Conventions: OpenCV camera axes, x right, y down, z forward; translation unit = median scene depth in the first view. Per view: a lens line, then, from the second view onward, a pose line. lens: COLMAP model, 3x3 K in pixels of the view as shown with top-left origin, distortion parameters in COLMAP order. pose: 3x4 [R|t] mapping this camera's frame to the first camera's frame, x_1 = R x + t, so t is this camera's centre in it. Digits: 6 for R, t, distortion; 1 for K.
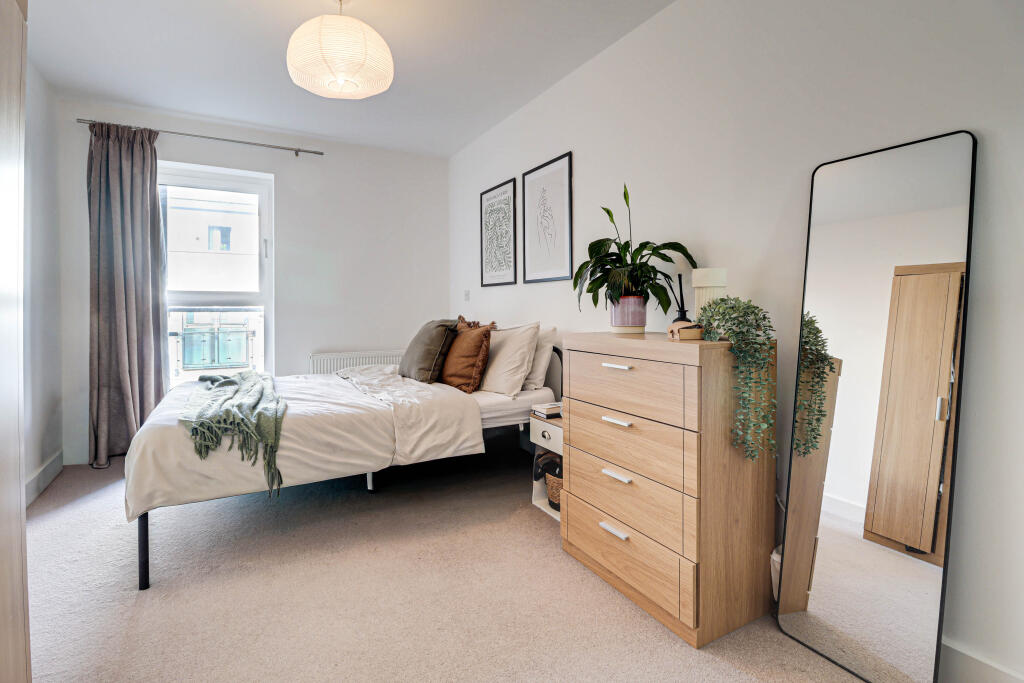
lens RADIAL K [[480.4, 0, 510.5], [0, 480.4, 319.0], [0, 0, 1]] dist [0.000688, -0.011121]
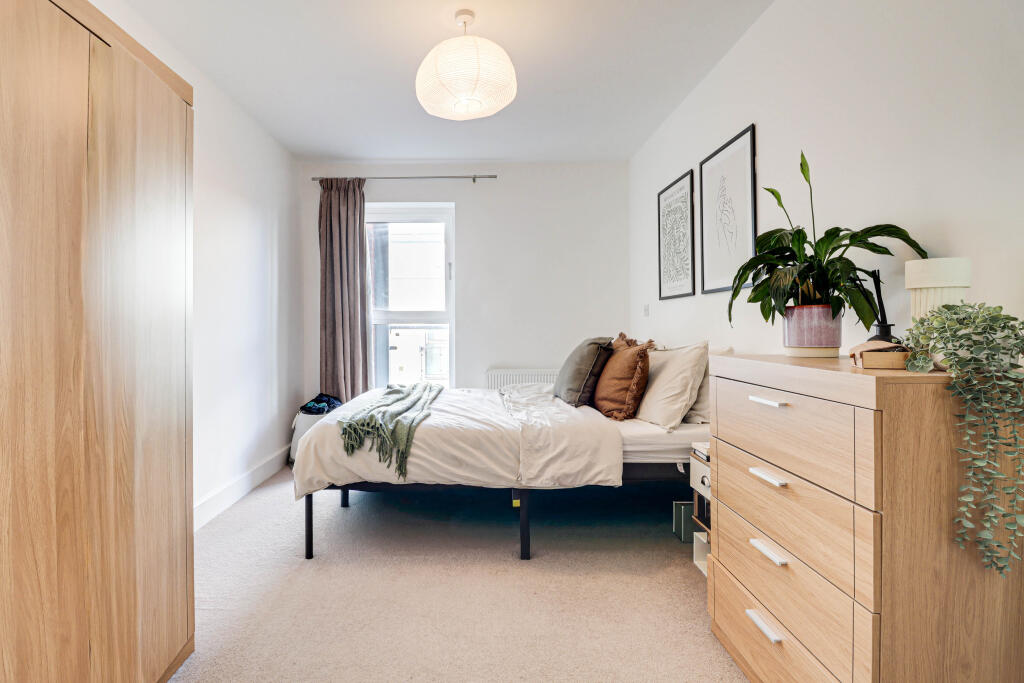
lens RADIAL K [[489.9, 0, 510.7], [0, 489.9, 331.3], [0, 0, 1]] dist [0.000484, -0.011255]
pose [[0.865721, 0.001175, -0.500525, 0.225552], [-0.007841, 0.999906, -0.011214, 0.002850], [0.500465, 0.013633, 0.865649, 0.140110]]
